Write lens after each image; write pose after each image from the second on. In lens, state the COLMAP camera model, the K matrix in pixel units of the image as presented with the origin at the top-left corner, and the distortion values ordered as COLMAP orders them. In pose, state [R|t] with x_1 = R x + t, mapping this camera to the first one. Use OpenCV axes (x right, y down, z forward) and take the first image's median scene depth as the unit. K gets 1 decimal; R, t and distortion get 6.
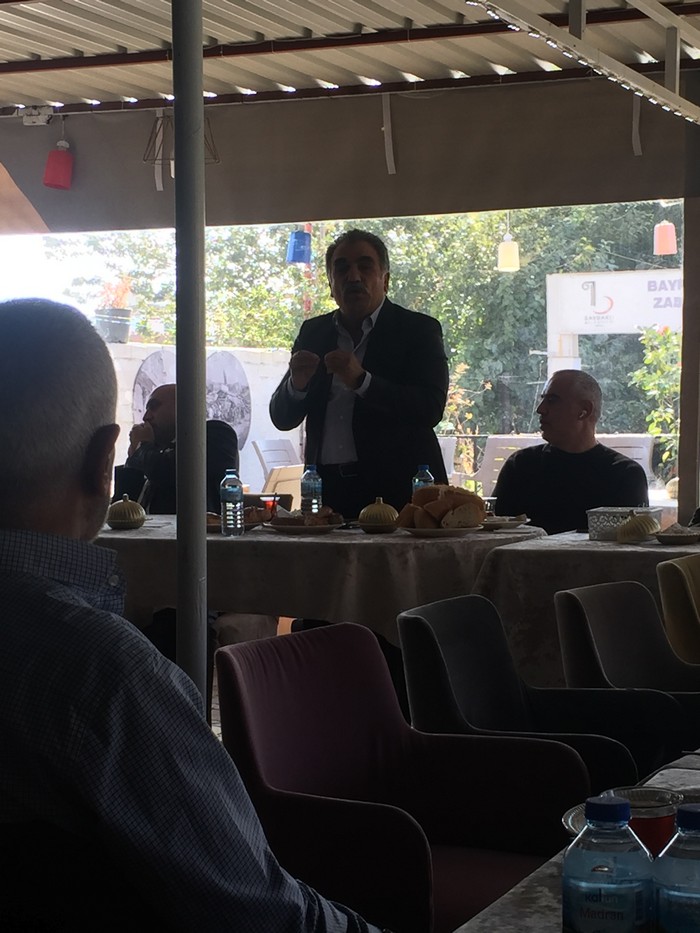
lens RADIAL K [[1981.2, 0, 350.0], [0, 1981.2, 466.5], [0, 0, 1]] dist [-0.003668, 0.531131]
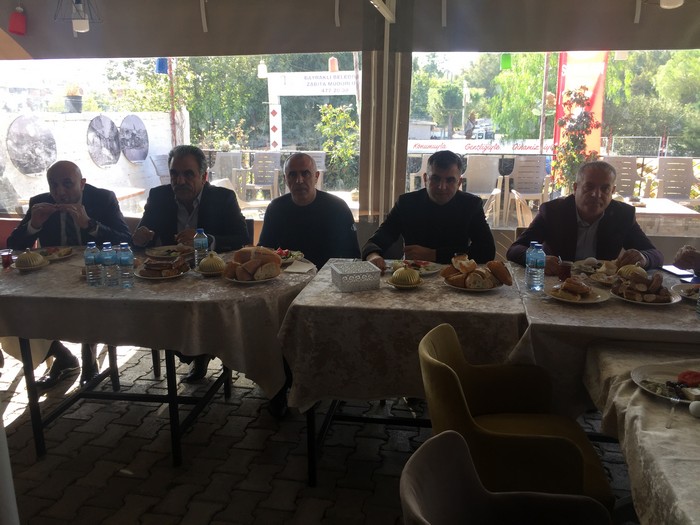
lens RADIAL K [[607.6, 0, 350.0], [0, 607.6, 262.5], [0, 0, 1]] dist [0.016835, 0.000562]
pose [[0.971295, -0.055659, 0.231275, 0.009565], [0.005237, 0.977009, 0.213134, -0.080162], [-0.237820, -0.205805, 0.949255, 0.520714]]
